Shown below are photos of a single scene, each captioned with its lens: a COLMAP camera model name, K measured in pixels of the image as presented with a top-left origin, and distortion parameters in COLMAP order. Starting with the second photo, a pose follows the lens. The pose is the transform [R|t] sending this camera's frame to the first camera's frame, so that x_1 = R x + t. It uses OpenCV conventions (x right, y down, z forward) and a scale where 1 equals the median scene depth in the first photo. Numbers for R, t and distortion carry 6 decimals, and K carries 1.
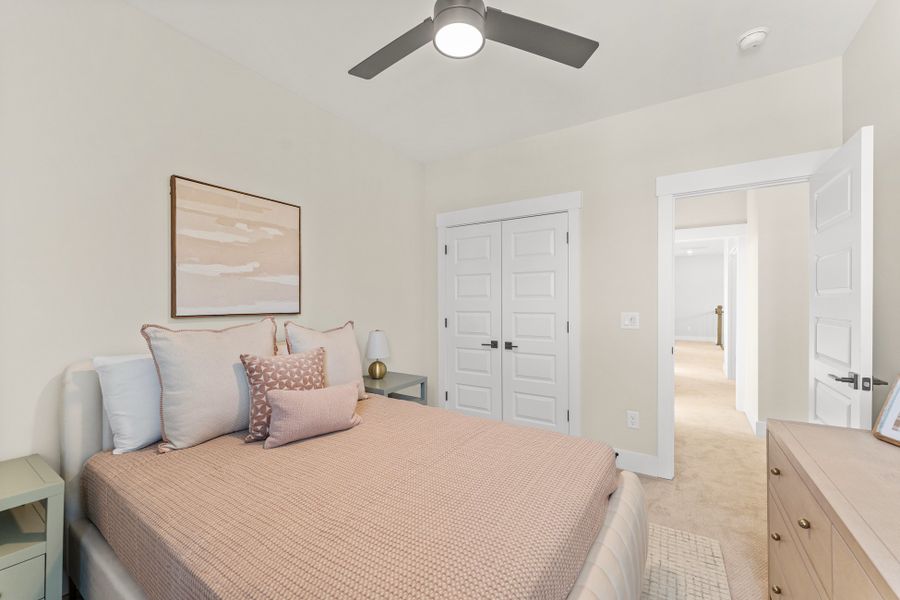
lens RADIAL K [[363.5, 0, 450.6], [0, 363.5, 304.0], [0, 0, 1]] dist [0.000704, 0.000102]
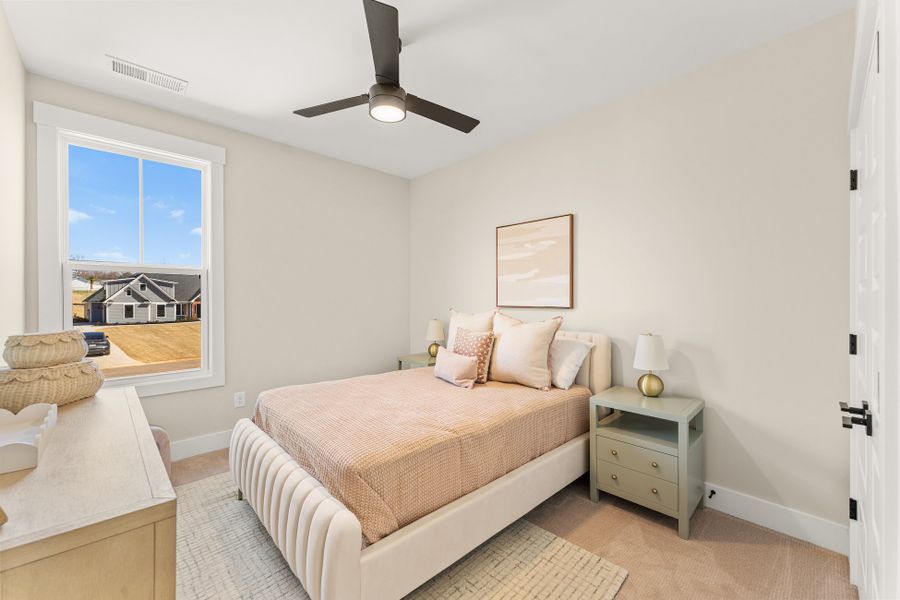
lens RADIAL K [[363.5, 0, 451.1], [0, 363.5, 297.2], [0, 0, 1]] dist [0.000704, 0.000102]
pose [[-0.234104, 0.002129, -0.972209, 0.876782], [0.001382, 0.999997, 0.001857, -0.012229], [0.972211, -0.000909, -0.234107, 1.024077]]
